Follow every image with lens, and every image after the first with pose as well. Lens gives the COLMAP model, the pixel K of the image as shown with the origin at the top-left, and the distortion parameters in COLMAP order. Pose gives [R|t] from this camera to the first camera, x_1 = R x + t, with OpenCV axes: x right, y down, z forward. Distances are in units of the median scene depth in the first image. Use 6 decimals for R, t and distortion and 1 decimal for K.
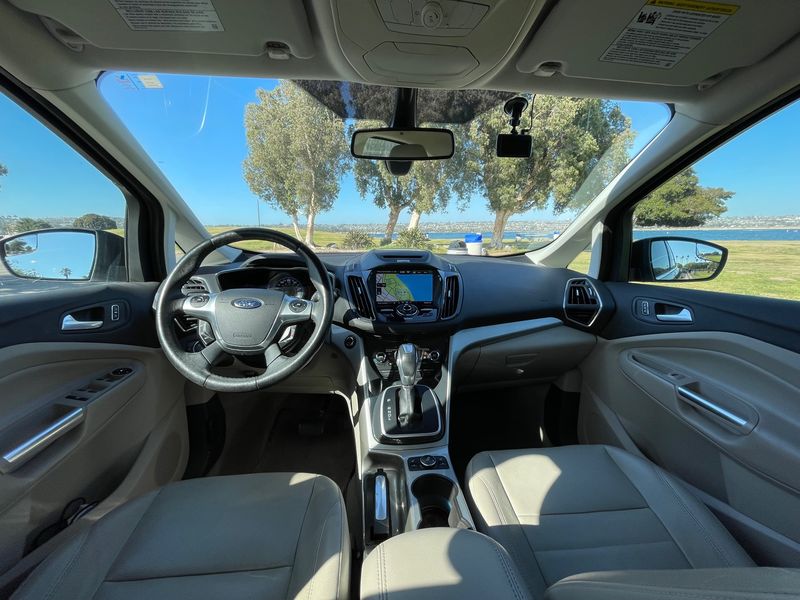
lens RADIAL K [[318.6, 0, 403.9], [0, 318.6, 301.3], [0, 0, 1]] dist [0.006131, -0.000547]
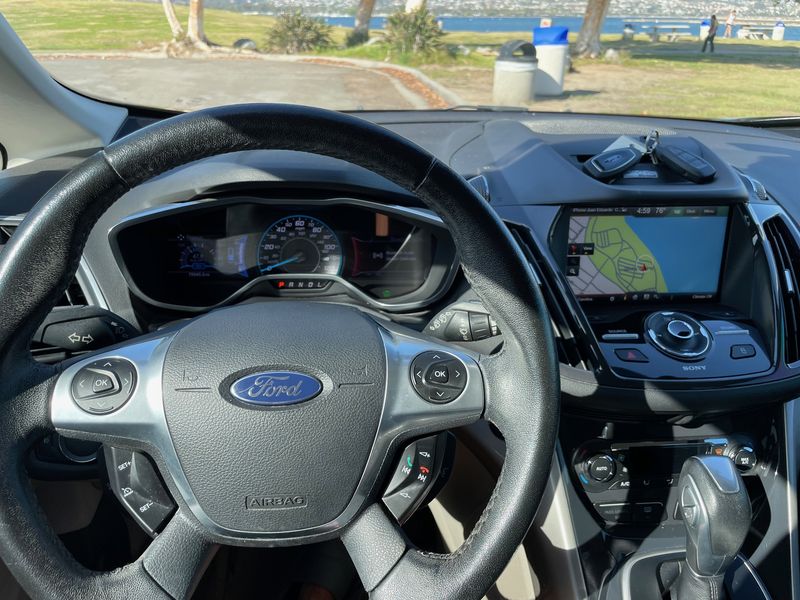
lens RADIAL K [[611.9, 0, 404.1], [0, 611.9, 298.2], [0, 0, 1]] dist [0.040900, -0.023174]
pose [[0.999599, 0.004278, 0.027996, -0.282039], [-0.010230, 0.976325, 0.216066, -0.141142], [-0.026409, -0.216265, 0.975977, 0.340729]]
